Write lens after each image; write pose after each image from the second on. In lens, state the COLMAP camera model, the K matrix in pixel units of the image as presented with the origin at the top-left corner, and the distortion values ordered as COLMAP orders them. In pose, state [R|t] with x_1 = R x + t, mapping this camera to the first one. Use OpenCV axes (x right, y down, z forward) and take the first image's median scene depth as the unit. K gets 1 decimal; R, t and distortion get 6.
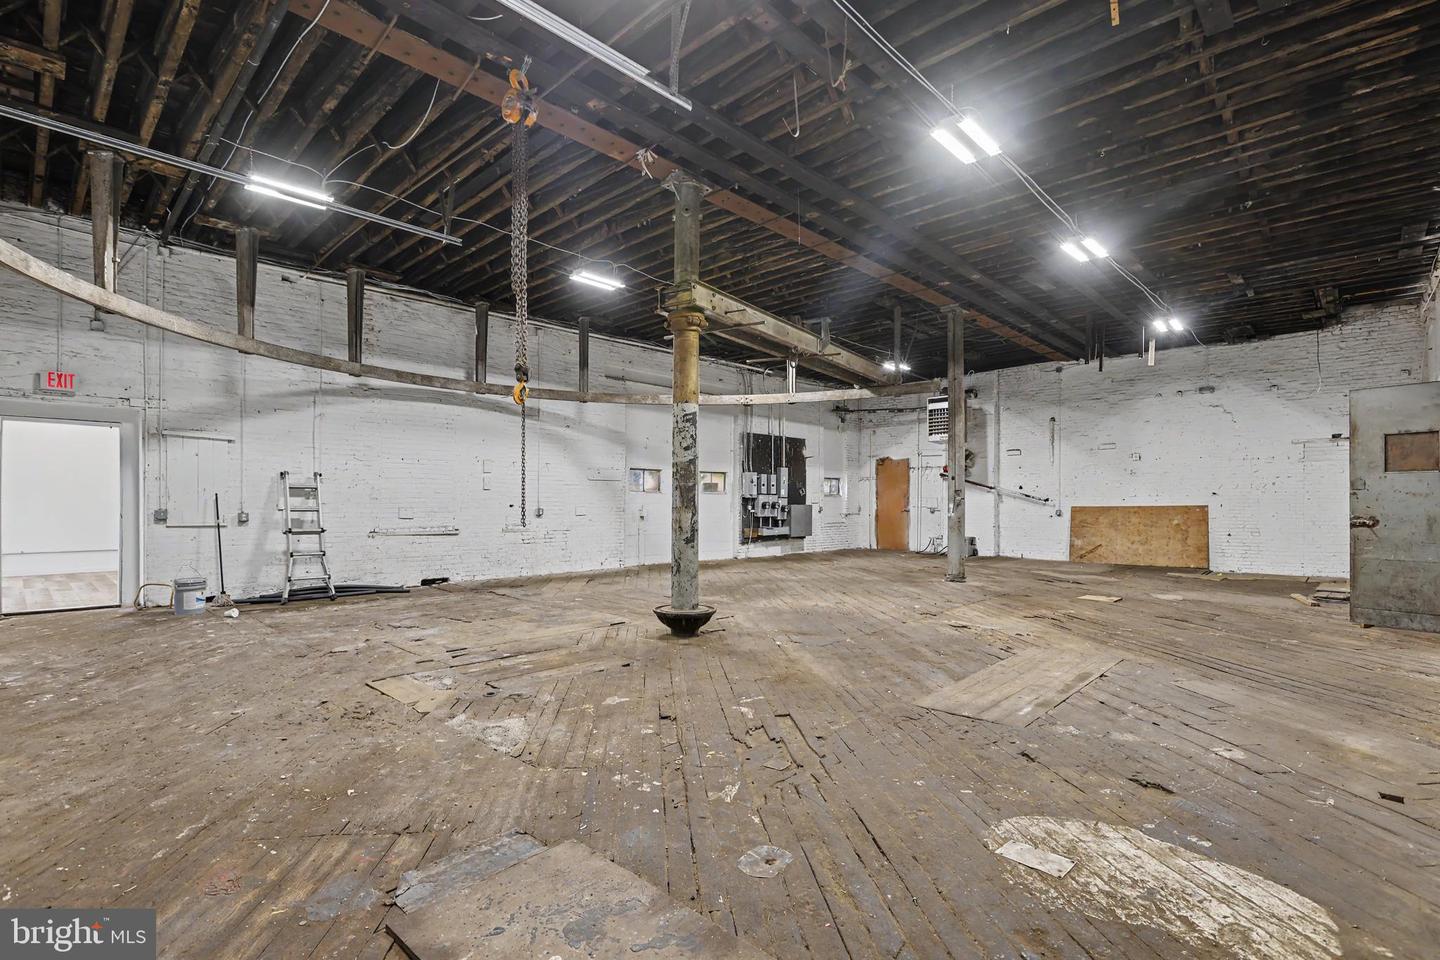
lens RADIAL K [[680.0, 0, 720.9], [0, 680.0, 511.1], [0, 0, 1]] dist [-0.001396, 0.000614]
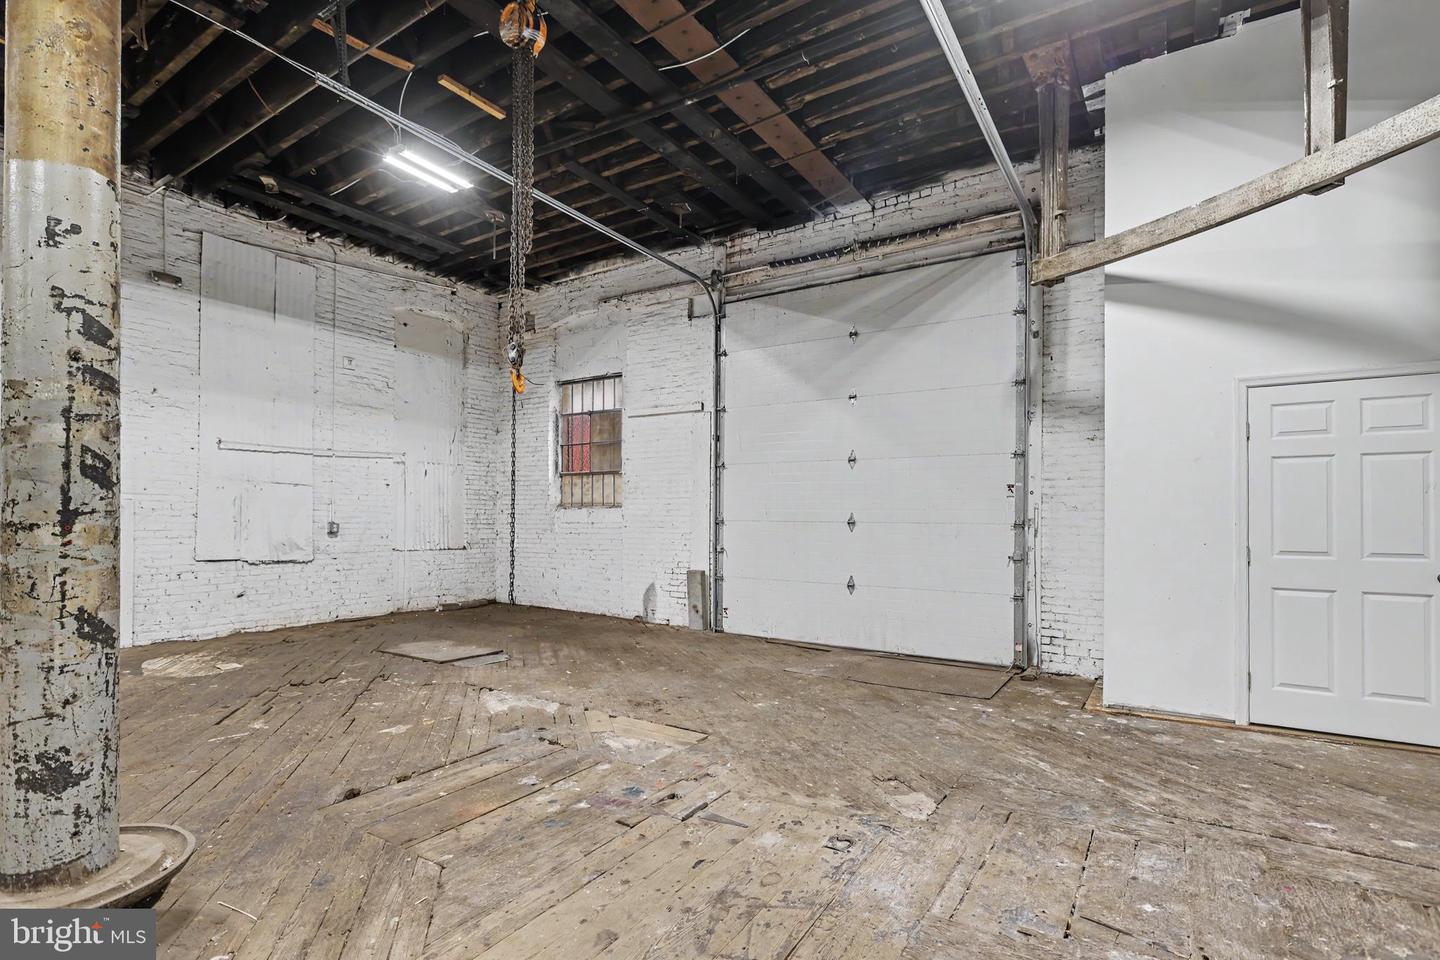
lens RADIAL K [[680.0, 0, 720.9], [0, 680.0, 511.1], [0, 0, 1]] dist [-0.001396, 0.000614]
pose [[-0.981869, -0.010967, -0.189241, -0.336173], [-0.012077, 0.999916, 0.004714, -0.021909], [0.189174, 0.006914, -0.981919, 1.628929]]
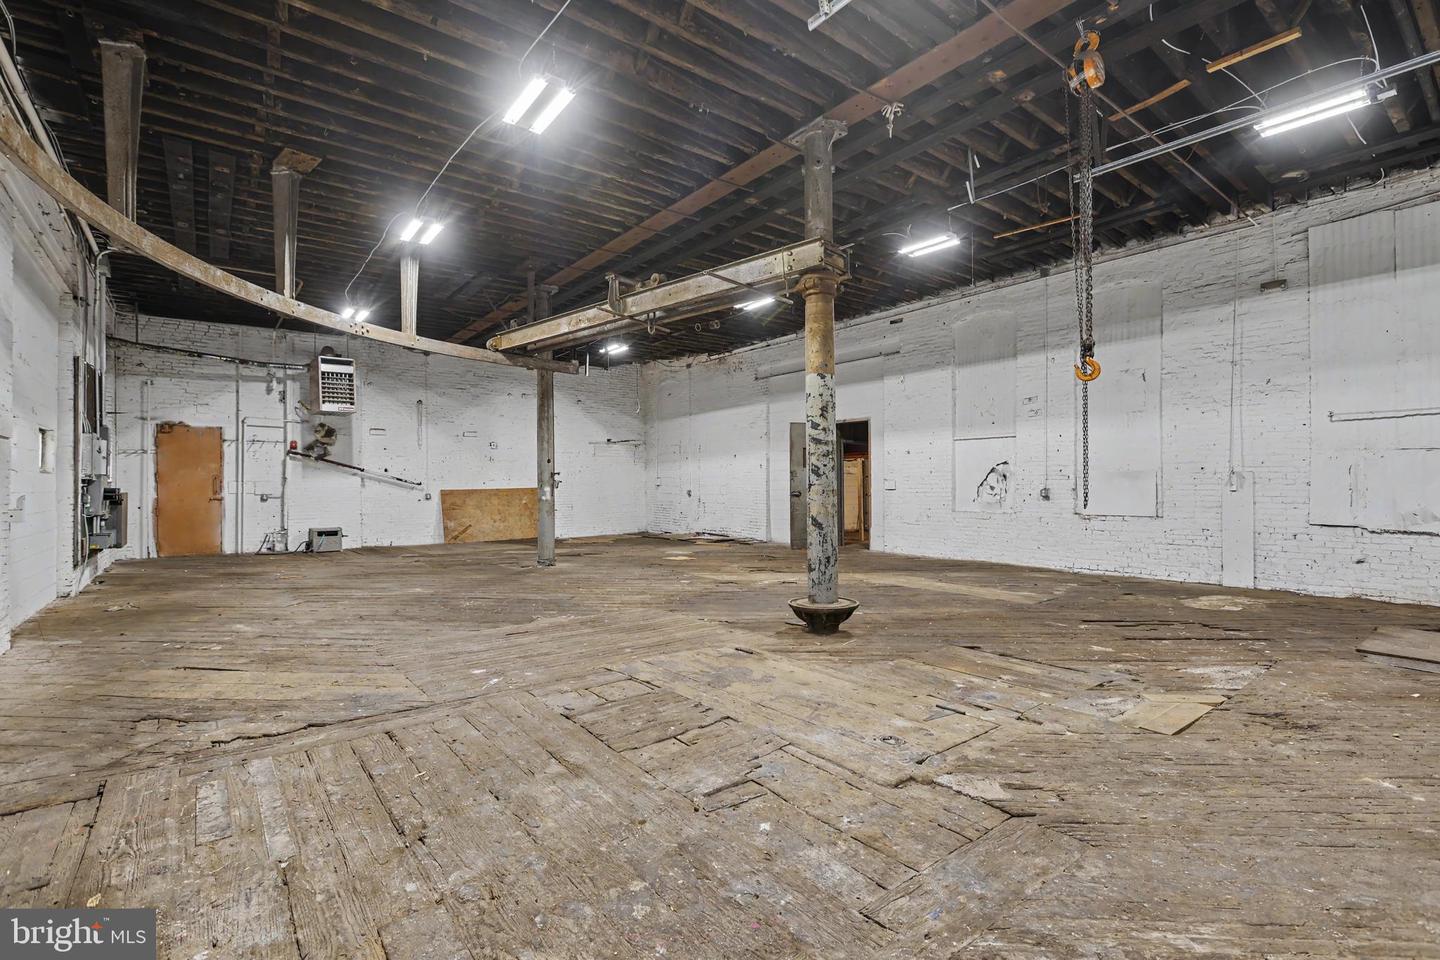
lens RADIAL K [[666.4, 0, 719.5], [0, 666.4, 472.8], [0, 0, 1]] dist [-0.002480, -0.000151]
pose [[0.137938, 0.014292, 0.990338, -1.154453], [0.019638, 0.999660, -0.017162, -0.019190], [-0.990246, 0.021816, 0.137611, 1.227747]]
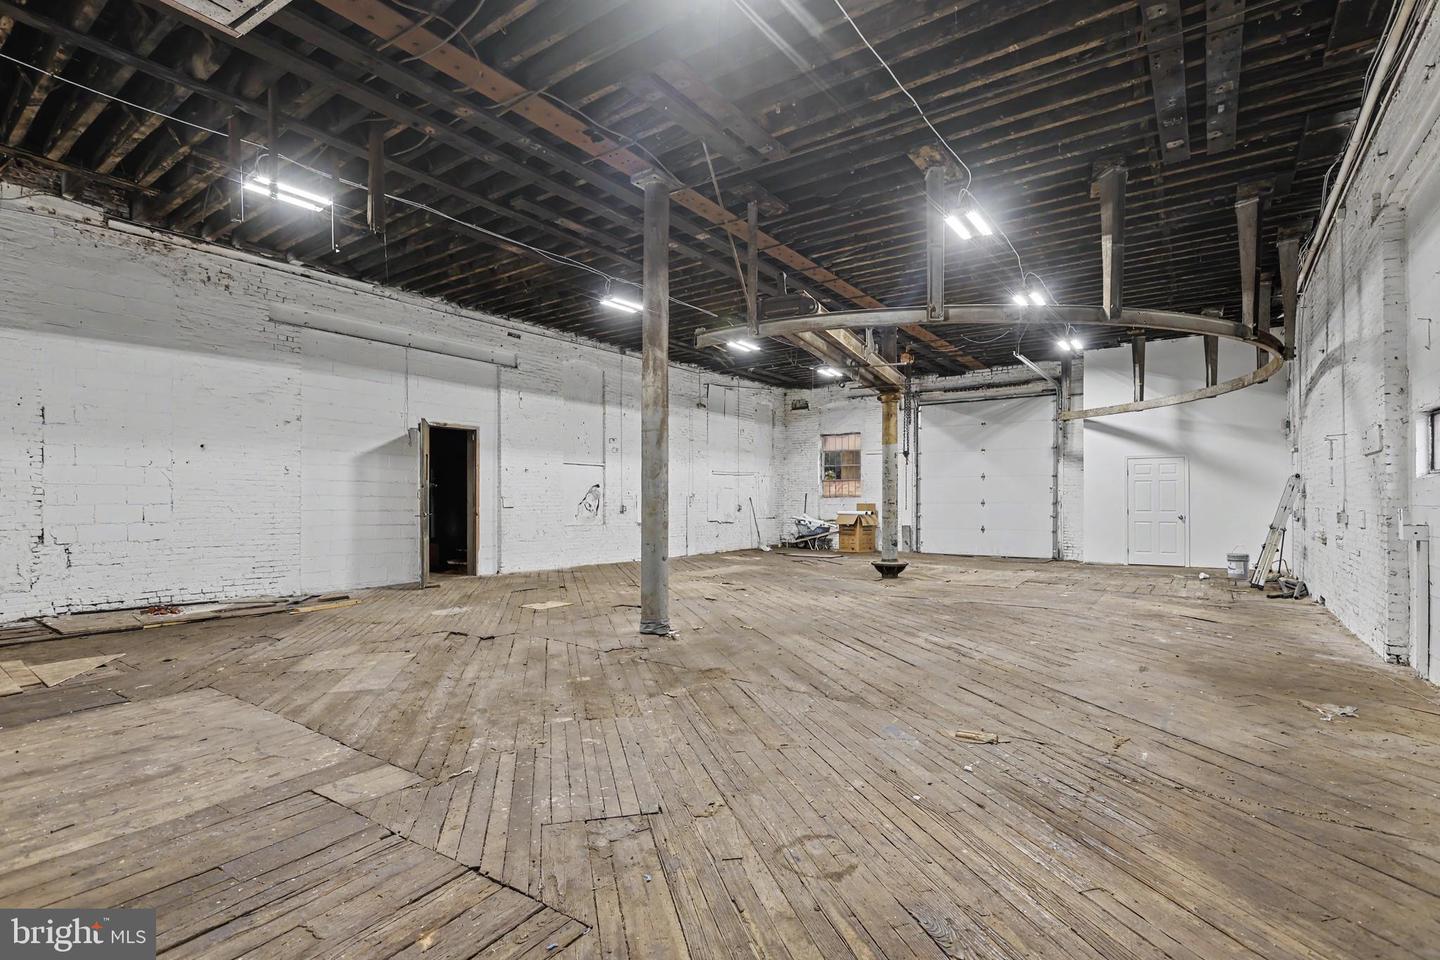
lens RADIAL K [[685.4, 0, 725.0], [0, 685.4, 499.6], [0, 0, 1]] dist [-0.001804, -0.000128]
pose [[-0.987615, -0.002200, -0.156881, 0.804732], [-0.004102, 0.999922, 0.011807, -0.045118], [0.156842, 0.012304, -0.987547, 3.271241]]
